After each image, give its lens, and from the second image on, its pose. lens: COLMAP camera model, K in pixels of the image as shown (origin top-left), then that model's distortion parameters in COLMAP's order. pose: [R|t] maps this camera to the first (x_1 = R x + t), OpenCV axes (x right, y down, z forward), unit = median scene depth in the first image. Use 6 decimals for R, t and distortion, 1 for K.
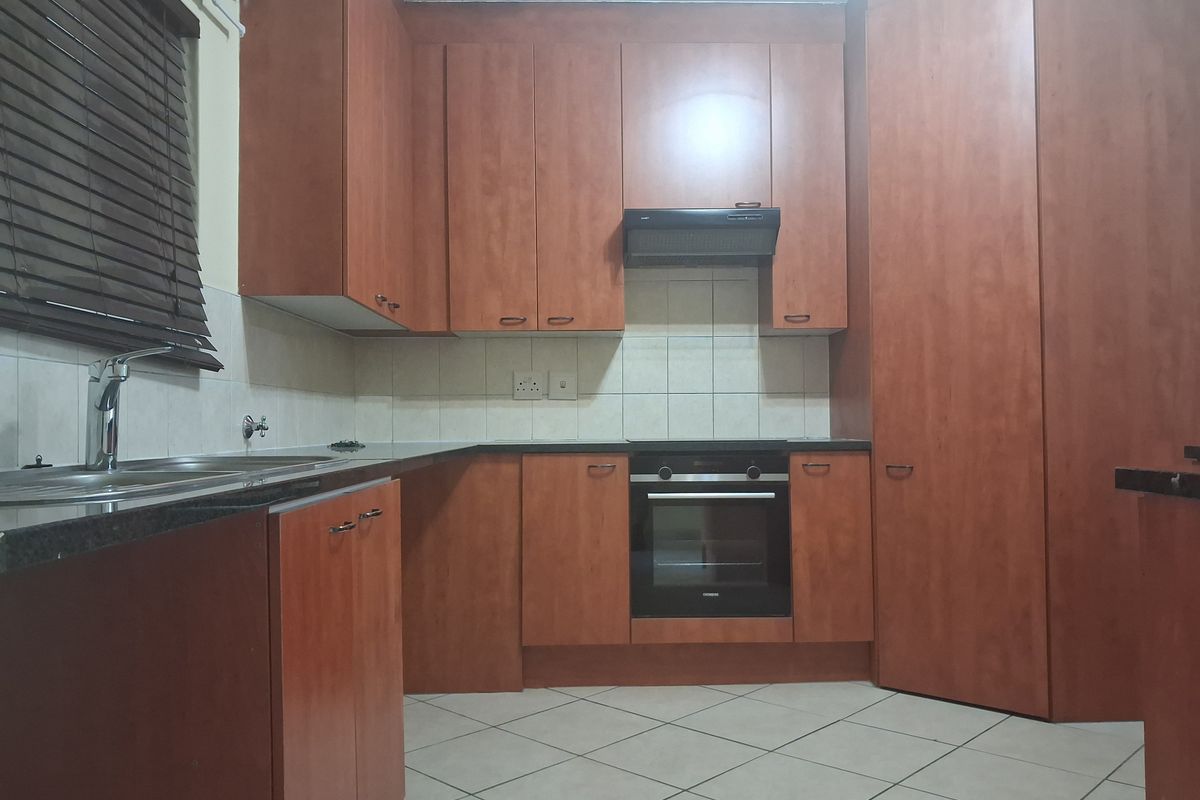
lens RADIAL K [[944.4, 0, 612.9], [0, 944.4, 399.3], [0, 0, 1]] dist [0.053696, -0.088585]
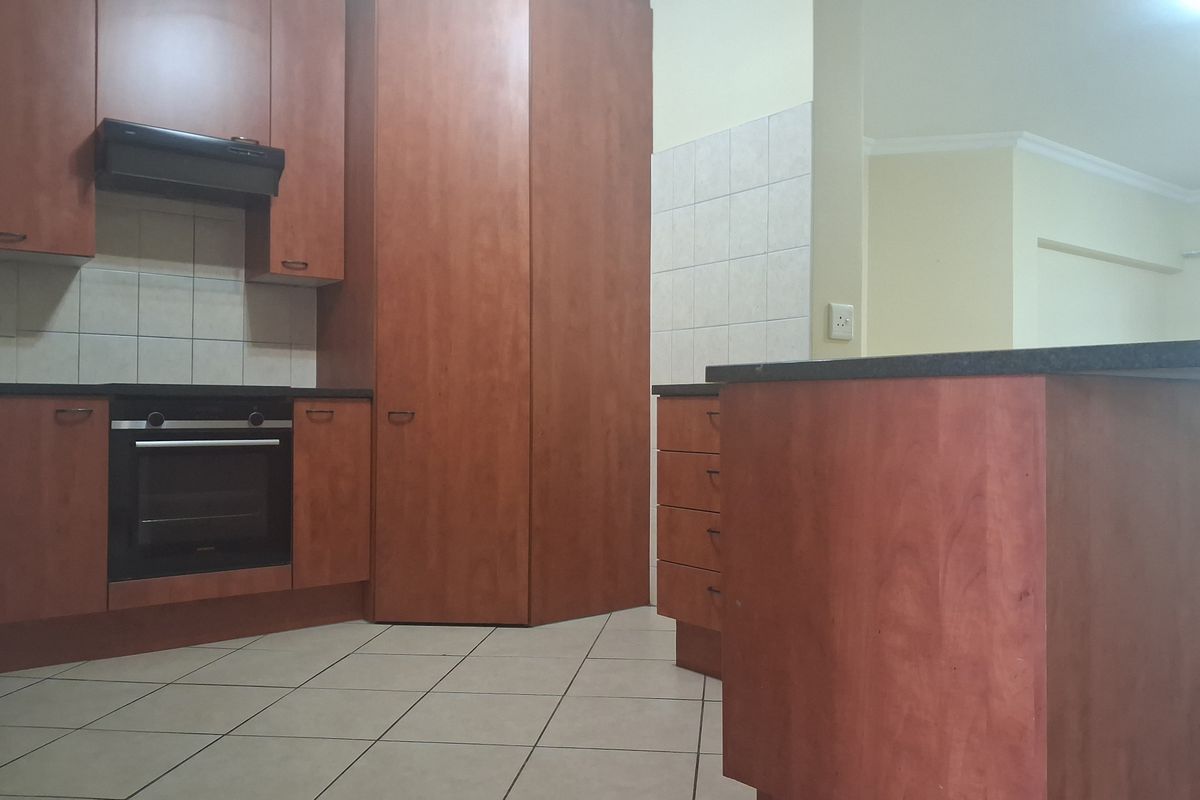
lens RADIAL K [[944.4, 0, 630.2], [0, 944.4, 403.3], [0, 0, 1]] dist [0.053696, -0.088585]
pose [[0.794247, 0.016636, 0.607367, -0.136897], [-0.027285, 0.999593, 0.008301, 0.043334], [-0.606982, -0.023165, 0.794378, -0.000635]]
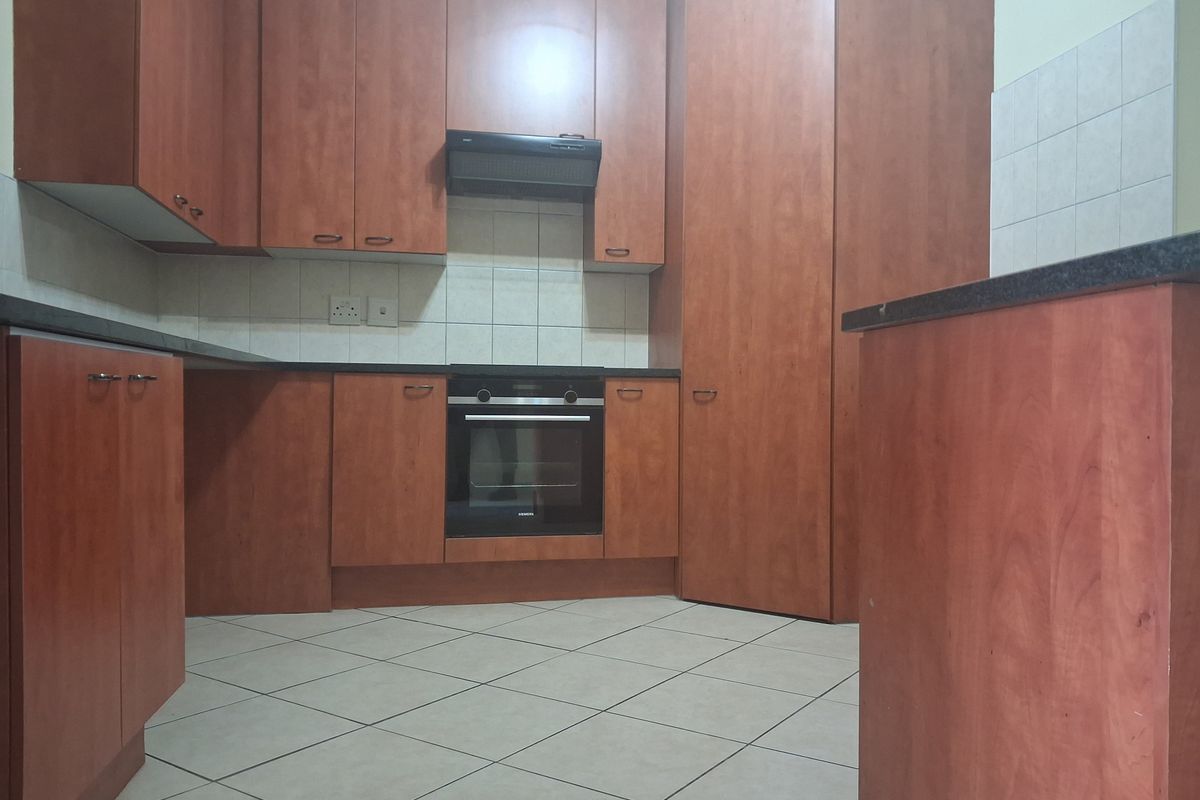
lens RADIAL K [[944.4, 0, 622.6], [0, 944.4, 402.8], [0, 0, 1]] dist [0.053696, -0.088585]
pose [[0.985677, 0.018344, 0.167644, 0.033672], [-0.022793, 0.999436, 0.024653, 0.058066], [-0.167097, -0.028121, 0.985539, -0.020538]]
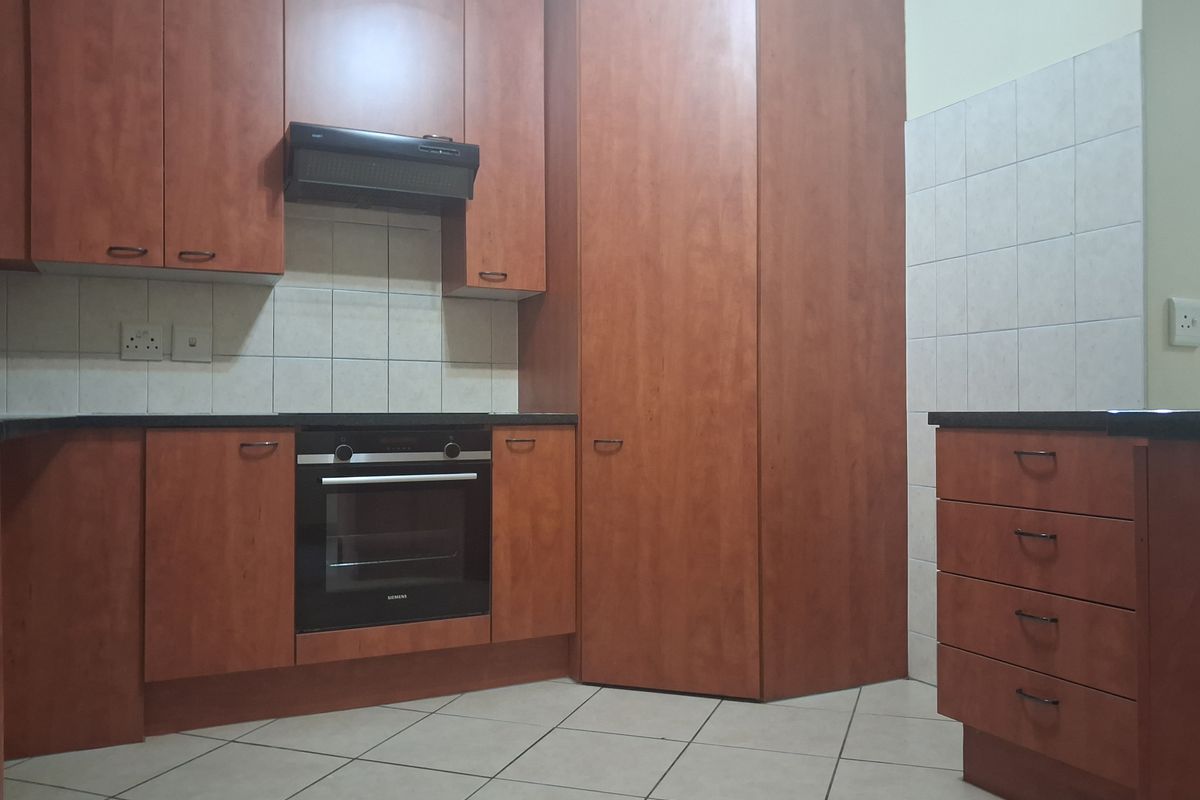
lens RADIAL K [[944.4, 0, 612.5], [0, 944.4, 400.8], [0, 0, 1]] dist [0.053696, -0.088585]
pose [[0.910196, 0.012650, 0.413984, -0.071980], [-0.017756, 0.999806, 0.008488, 0.023191], [-0.413797, -0.015077, 0.910245, 0.161799]]
